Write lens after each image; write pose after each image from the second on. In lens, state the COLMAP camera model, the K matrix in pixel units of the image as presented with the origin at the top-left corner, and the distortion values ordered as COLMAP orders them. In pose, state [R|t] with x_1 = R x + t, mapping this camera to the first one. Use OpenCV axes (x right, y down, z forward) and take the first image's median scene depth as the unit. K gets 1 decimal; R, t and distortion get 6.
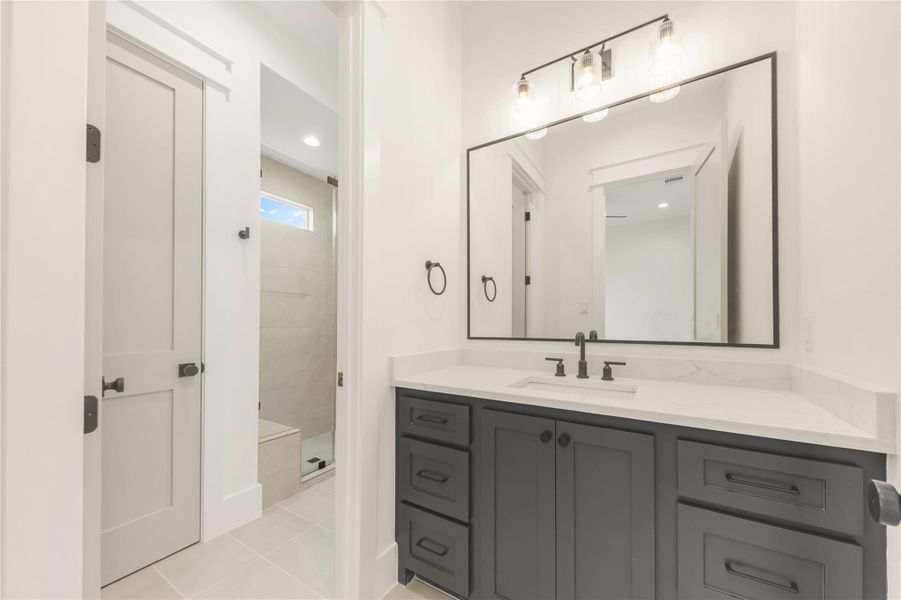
lens RADIAL K [[338.6, 0, 451.0], [0, 338.6, 301.4], [0, 0, 1]] dist [-0.009505, -0.000236]
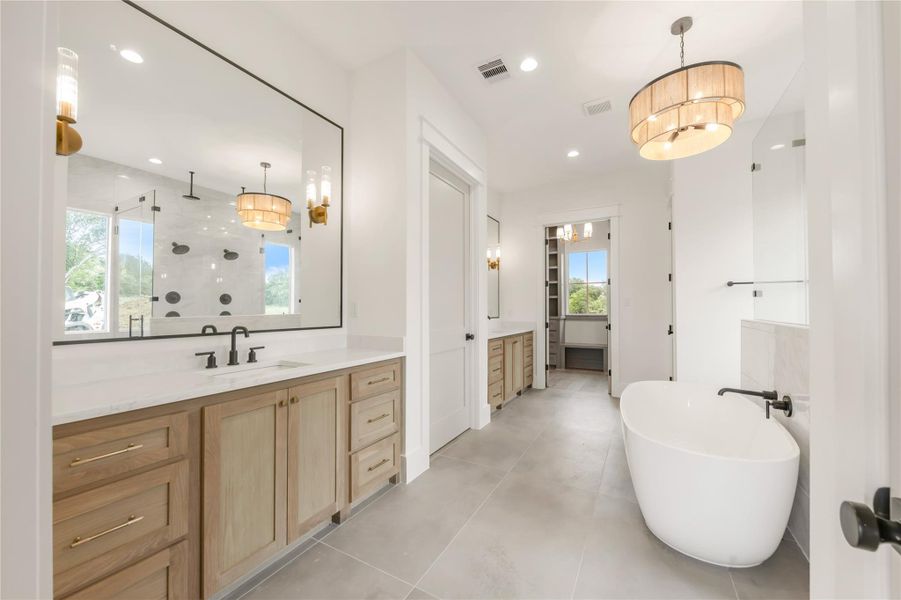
lens RADIAL K [[338.6, 0, 451.0], [0, 338.6, 301.4], [0, 0, 1]] dist [-0.009505, -0.000236]
pose [[-0.012499, 0.018346, 0.999754, -0.792344], [-0.045429, 0.998789, -0.018896, -0.006632], [-0.998889, -0.045654, -0.011651, 0.261510]]
